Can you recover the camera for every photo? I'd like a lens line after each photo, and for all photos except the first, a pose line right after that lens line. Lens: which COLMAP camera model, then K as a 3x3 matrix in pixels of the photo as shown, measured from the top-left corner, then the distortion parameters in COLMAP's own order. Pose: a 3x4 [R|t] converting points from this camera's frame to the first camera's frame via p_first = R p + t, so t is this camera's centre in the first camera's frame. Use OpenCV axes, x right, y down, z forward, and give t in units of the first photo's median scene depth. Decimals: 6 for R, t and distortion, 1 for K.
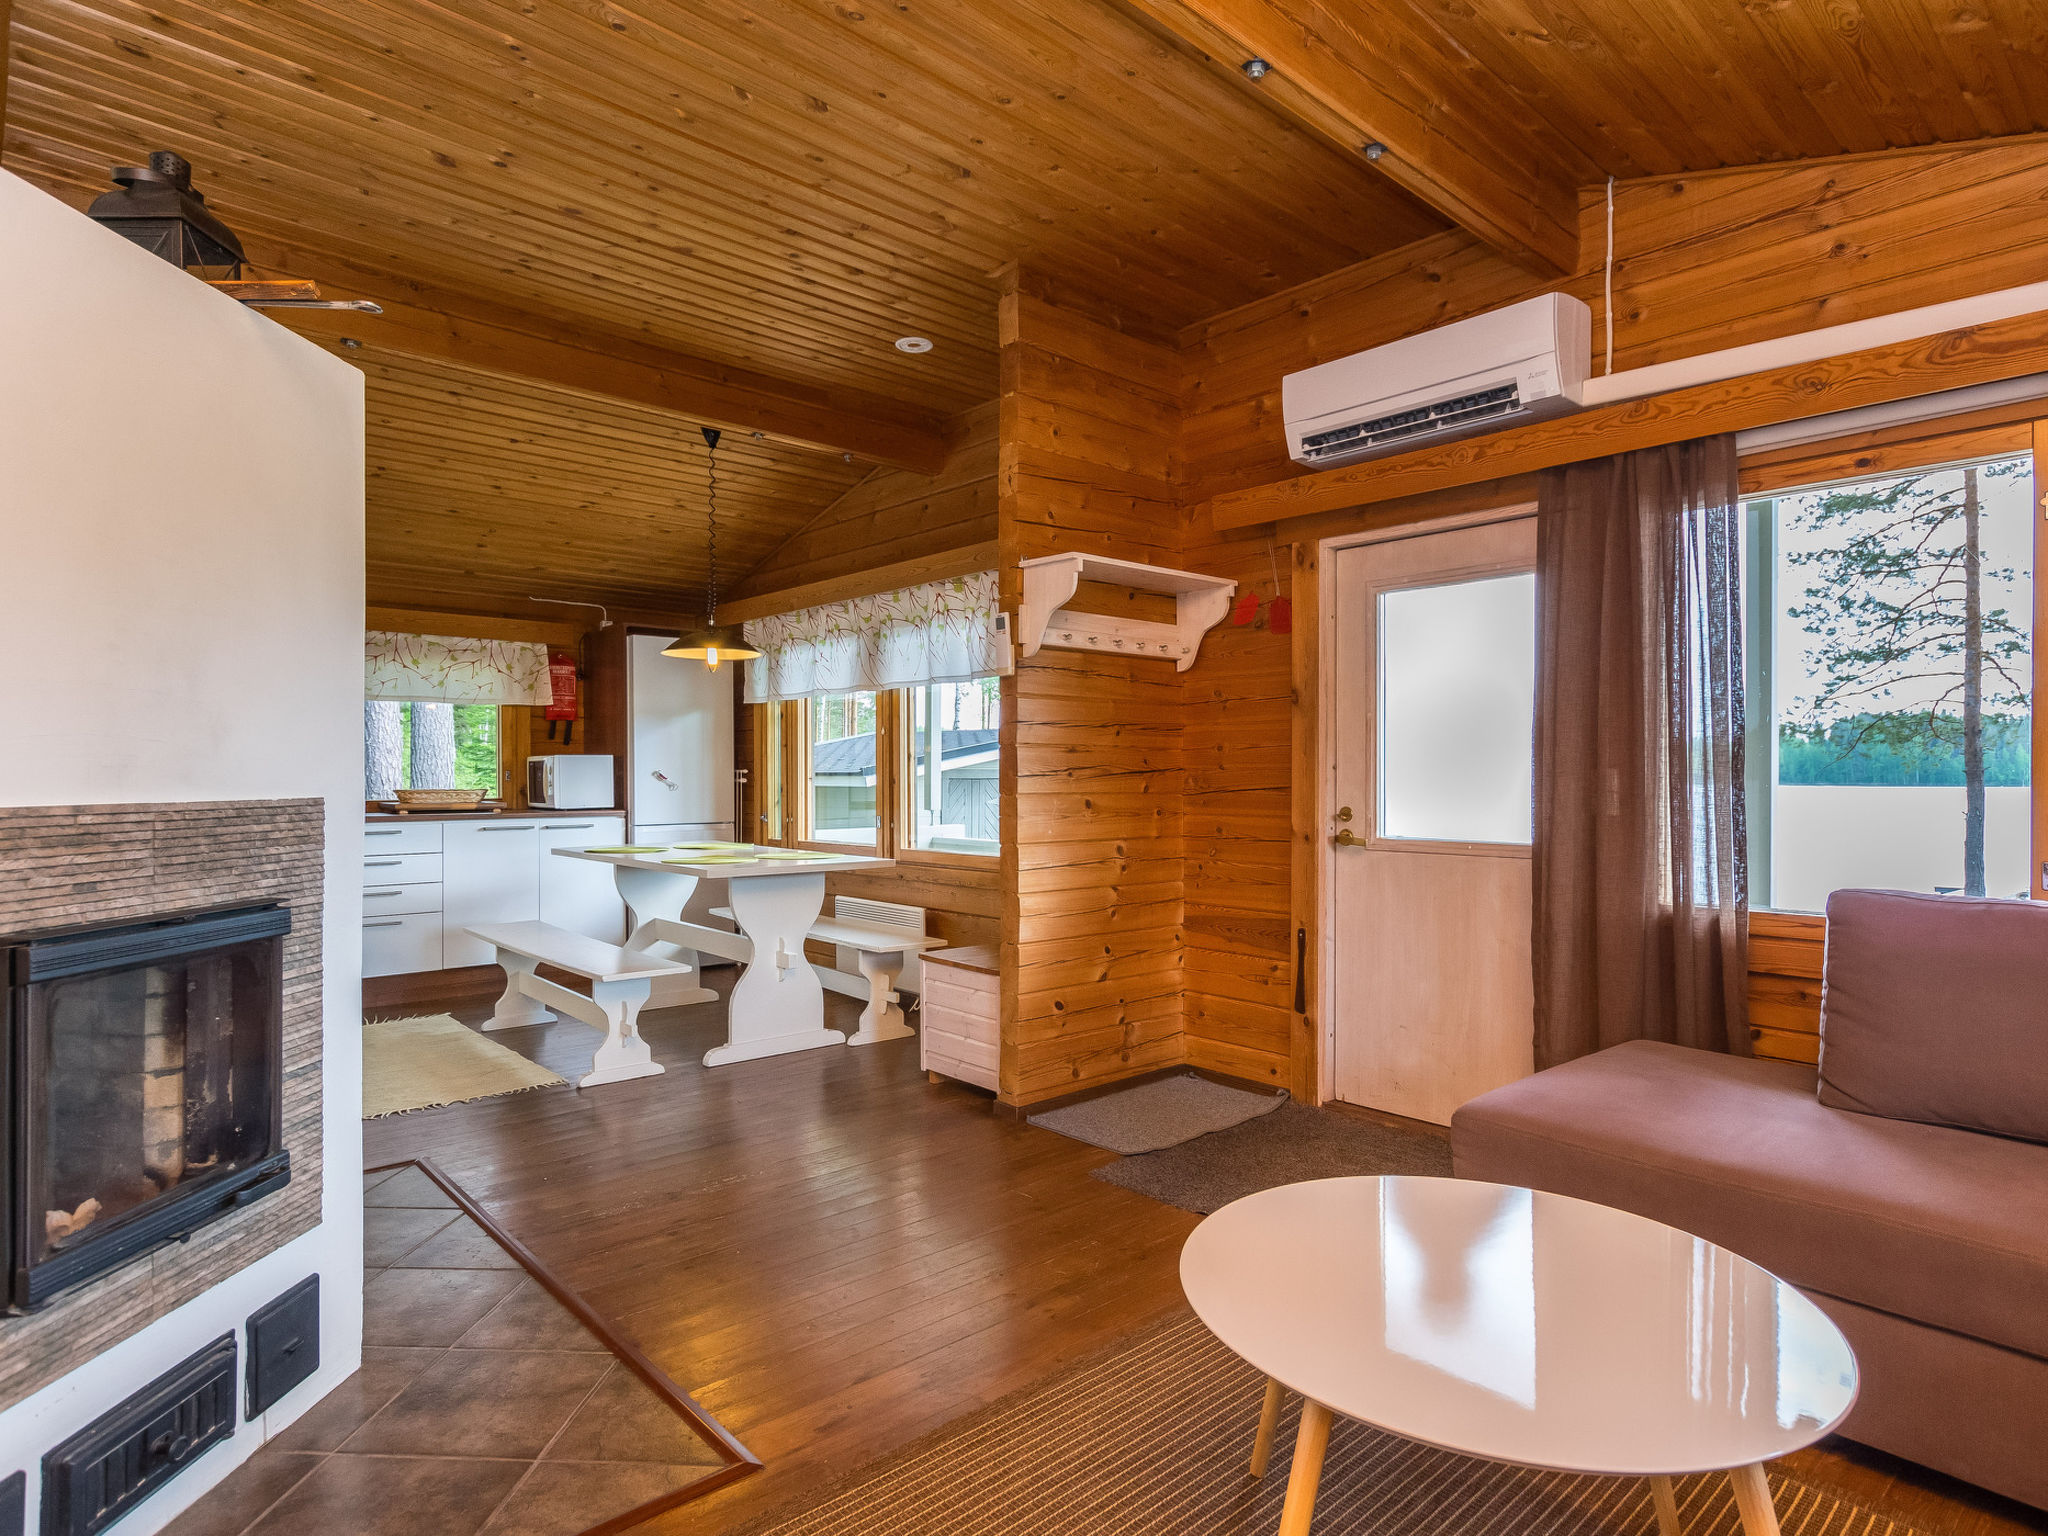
lens RADIAL K [[1135.1, 0, 1027.9], [0, 1135.1, 780.9], [0, 0, 1]] dist [-0.000153, -0.000613]
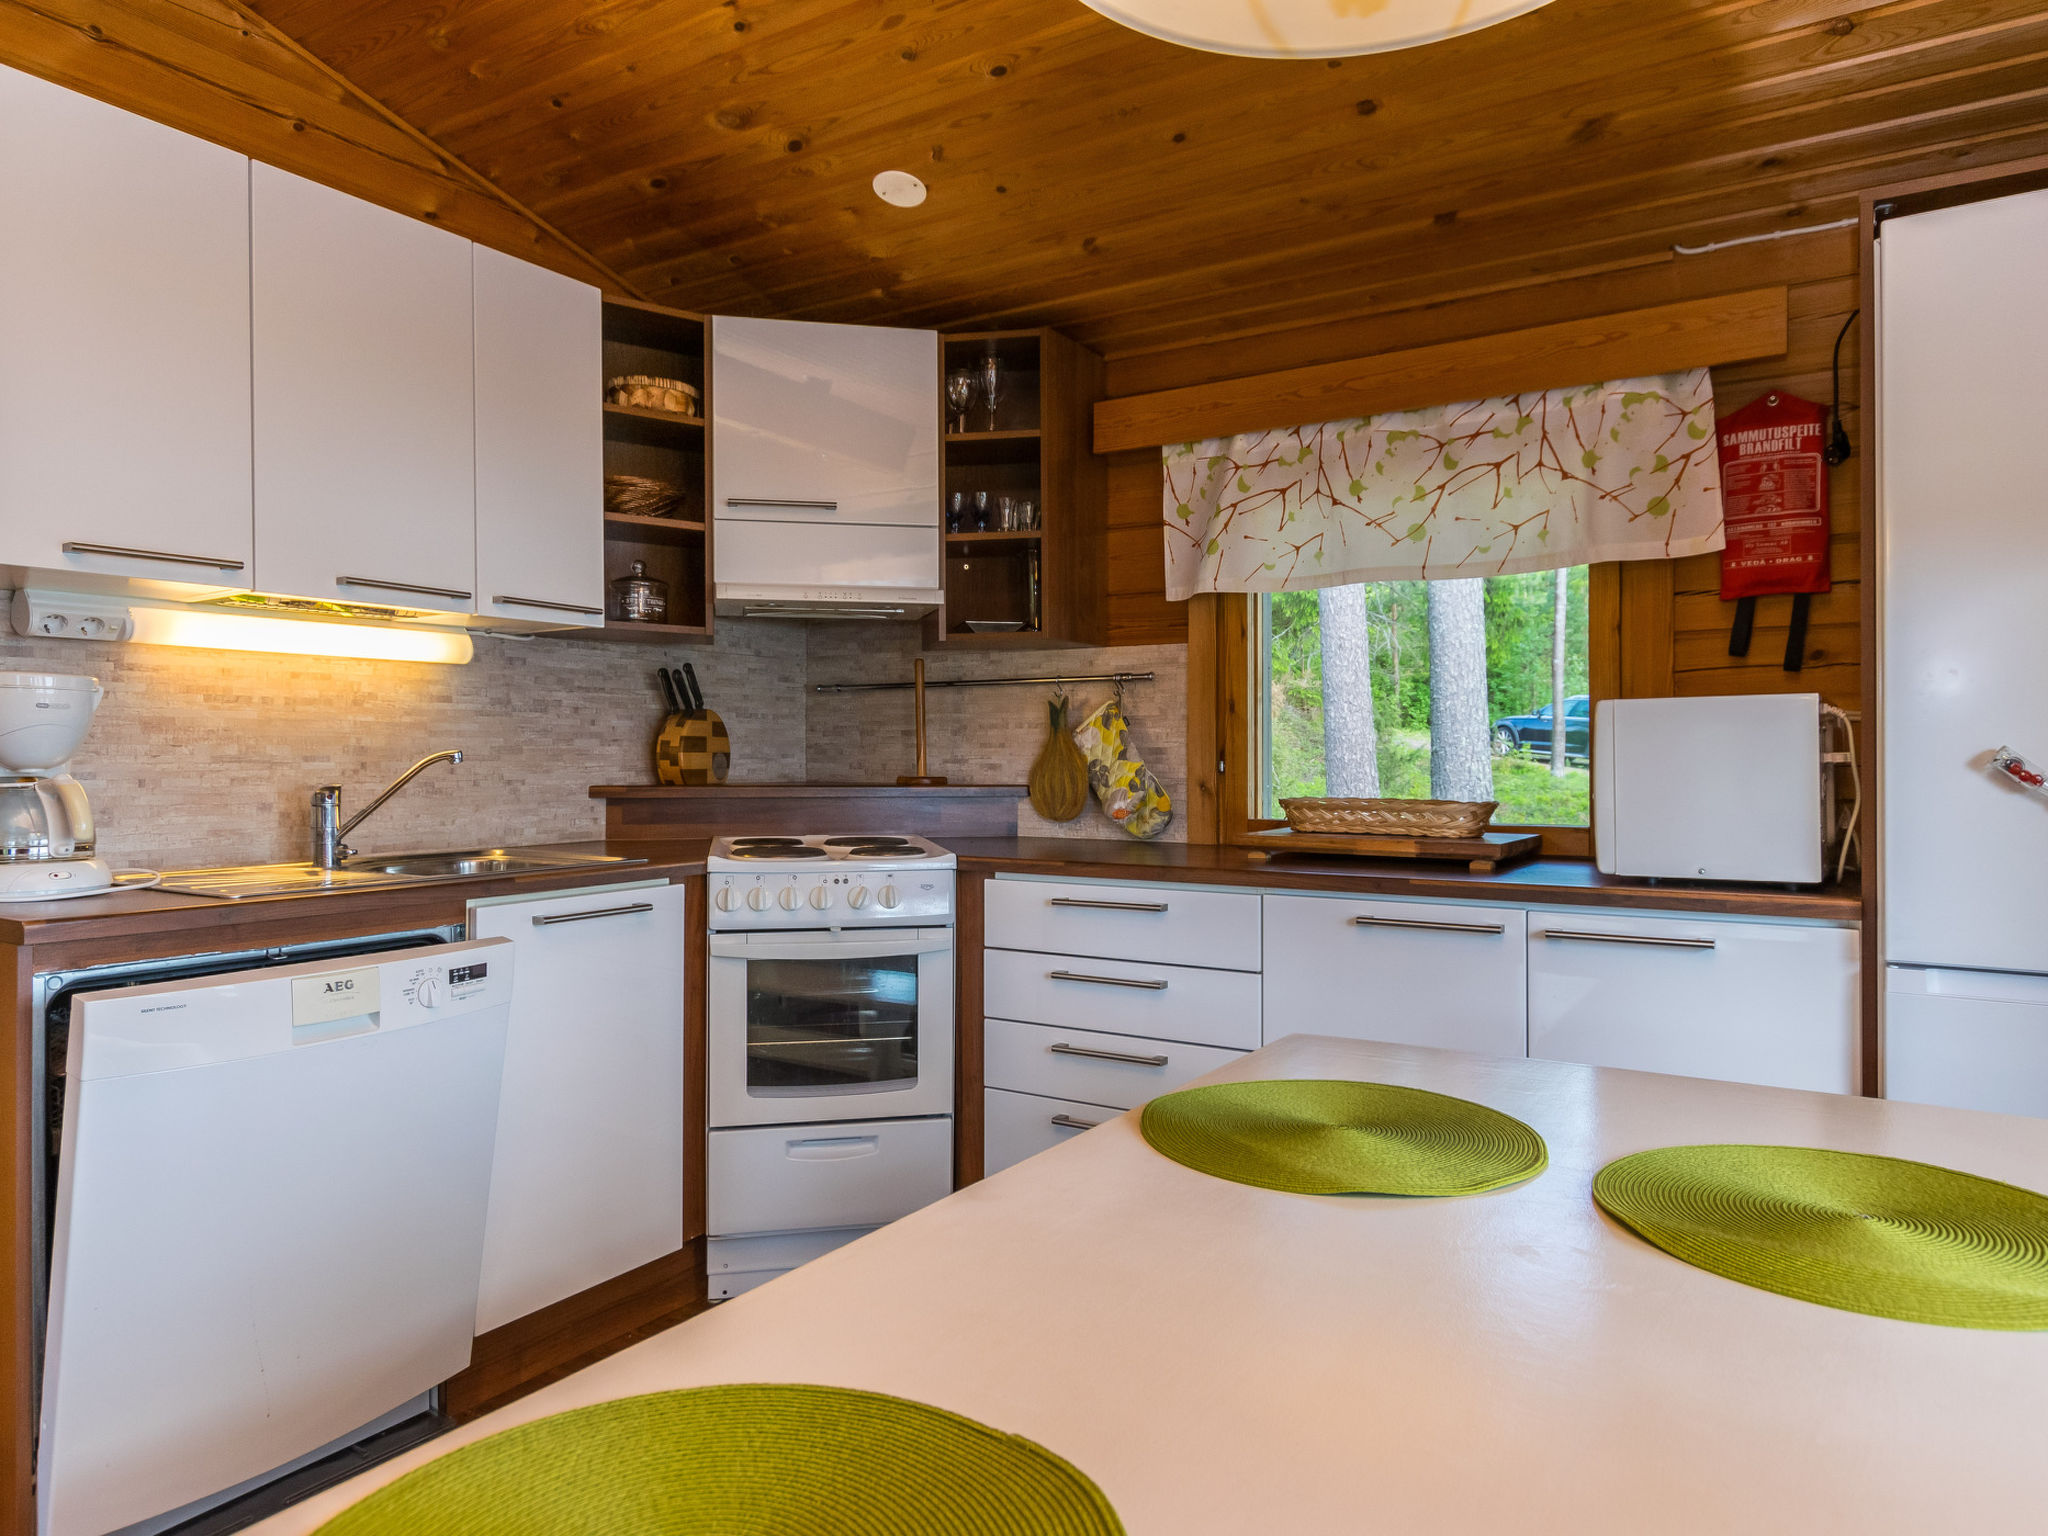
lens RADIAL K [[1257.2, 0, 1024.0], [0, 1257.2, 768.0], [0, 0, 1]] dist [-0.021666, 0.000768]
pose [[0.269888, 0.009222, -0.962848, -0.291138], [-0.006696, 0.999948, 0.007700, -0.012997], [0.962868, 0.004369, 0.269936, 1.645841]]
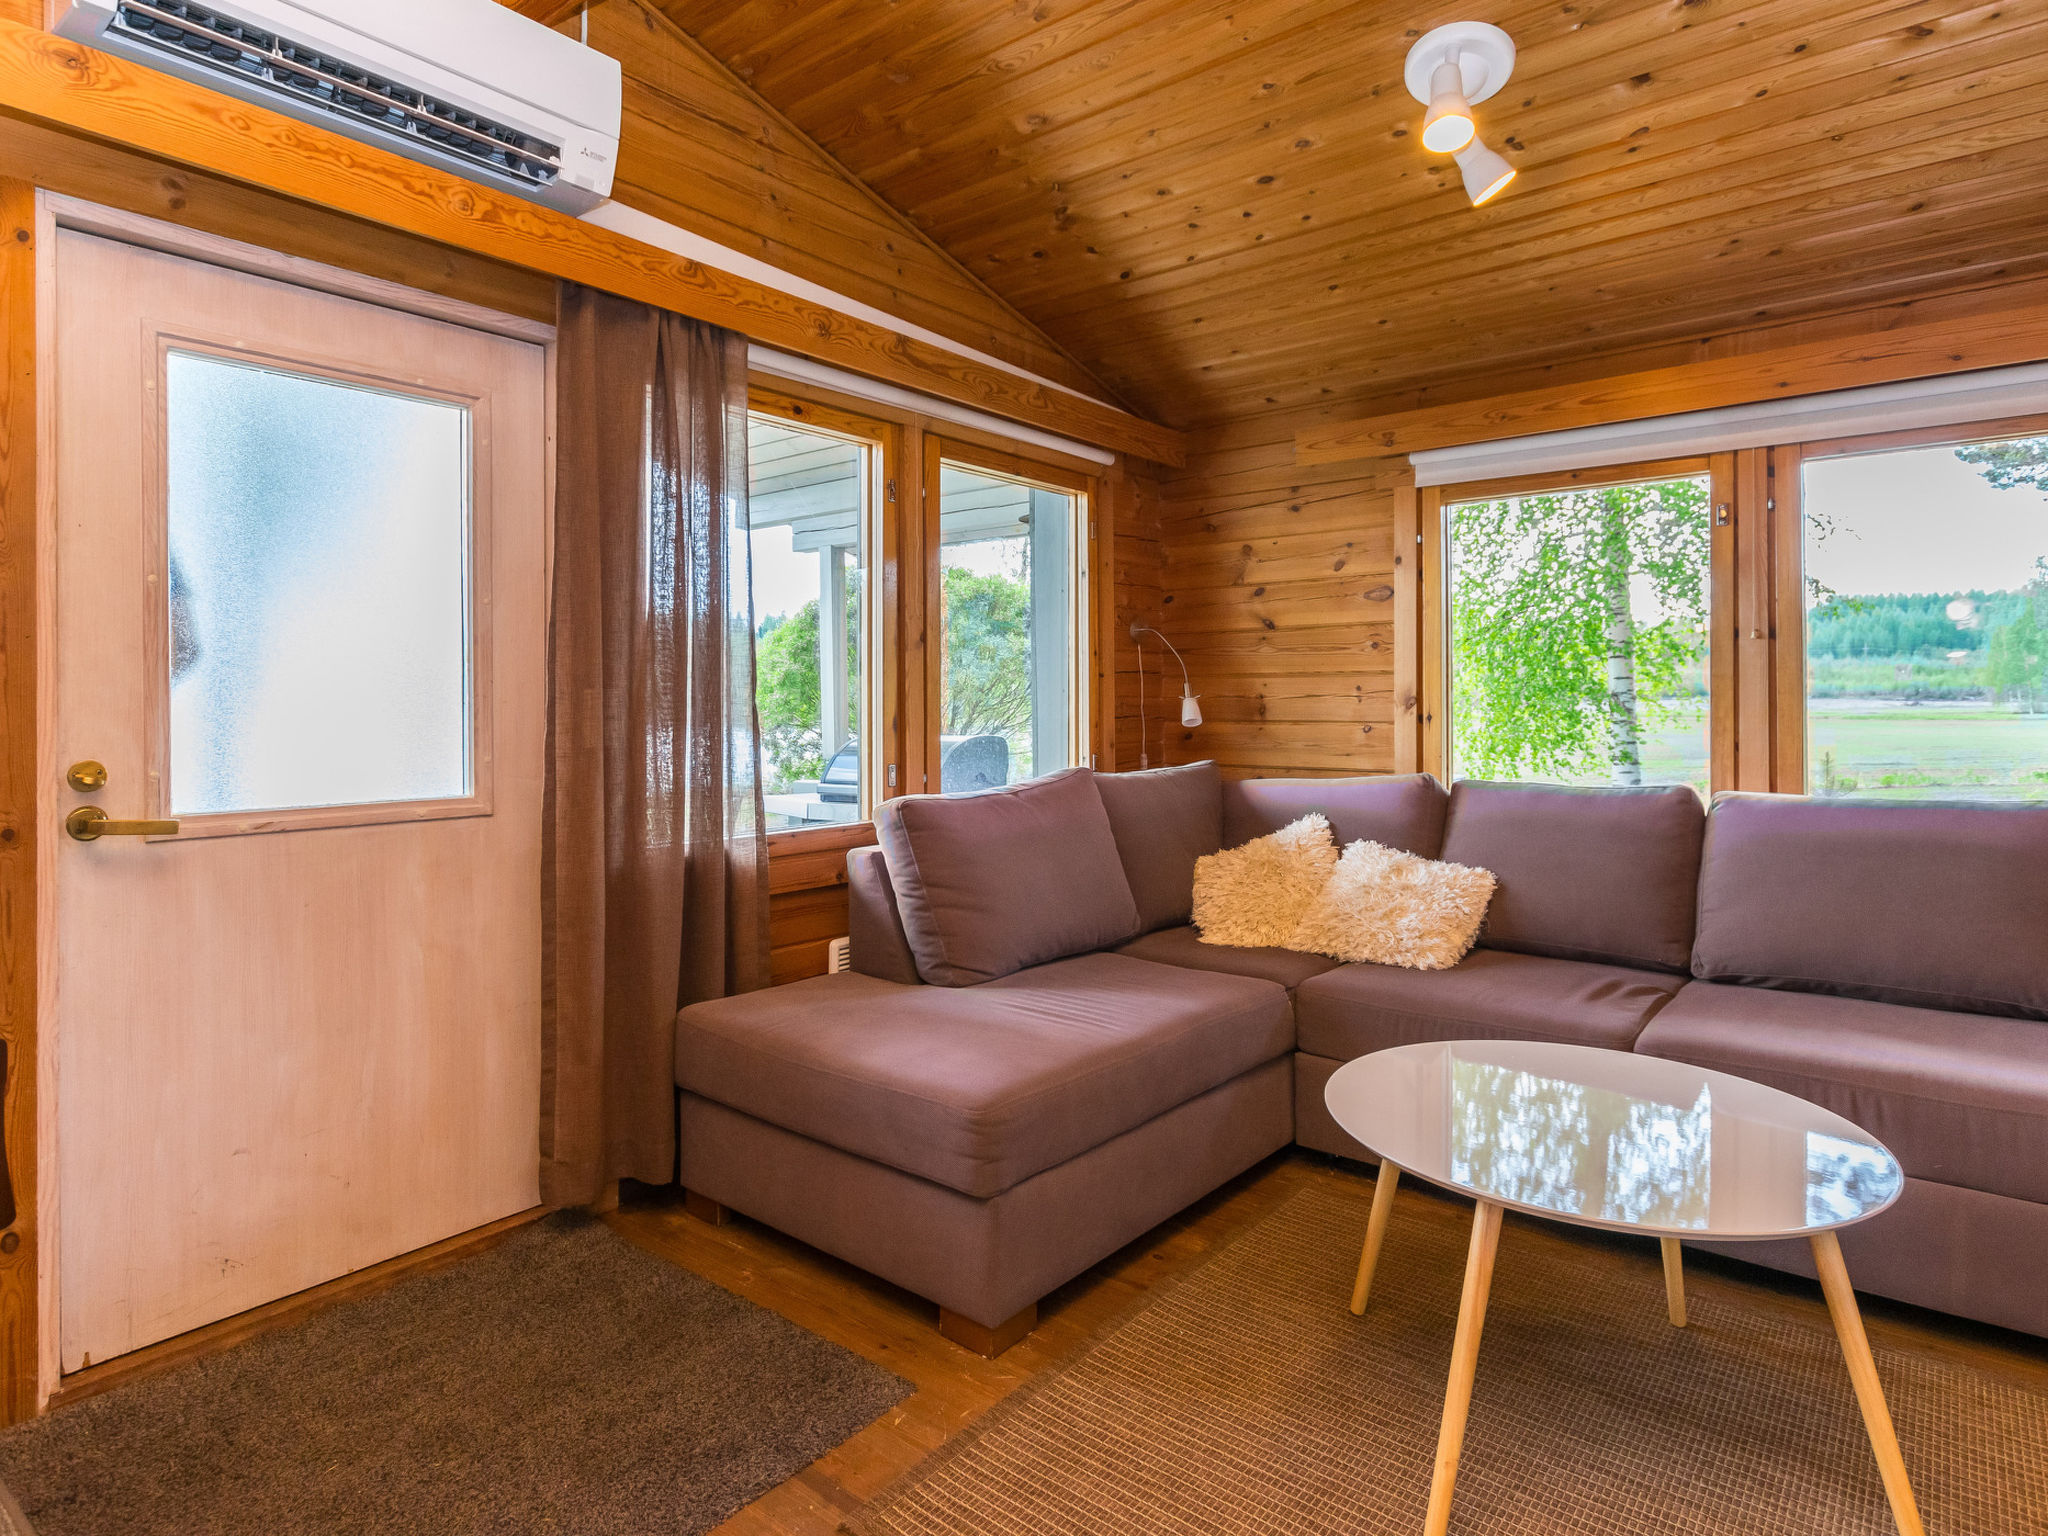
lens RADIAL K [[1114.3, 0, 1024.8], [0, 1114.3, 709.6], [0, 0, 1]] dist [-0.000435, -0.000140]
pose [[-0.158812, -0.003321, 0.987303, -0.344169], [0.009595, 0.999942, 0.004907, 0.002915], [-0.987262, 0.010252, -0.158771, 0.916455]]
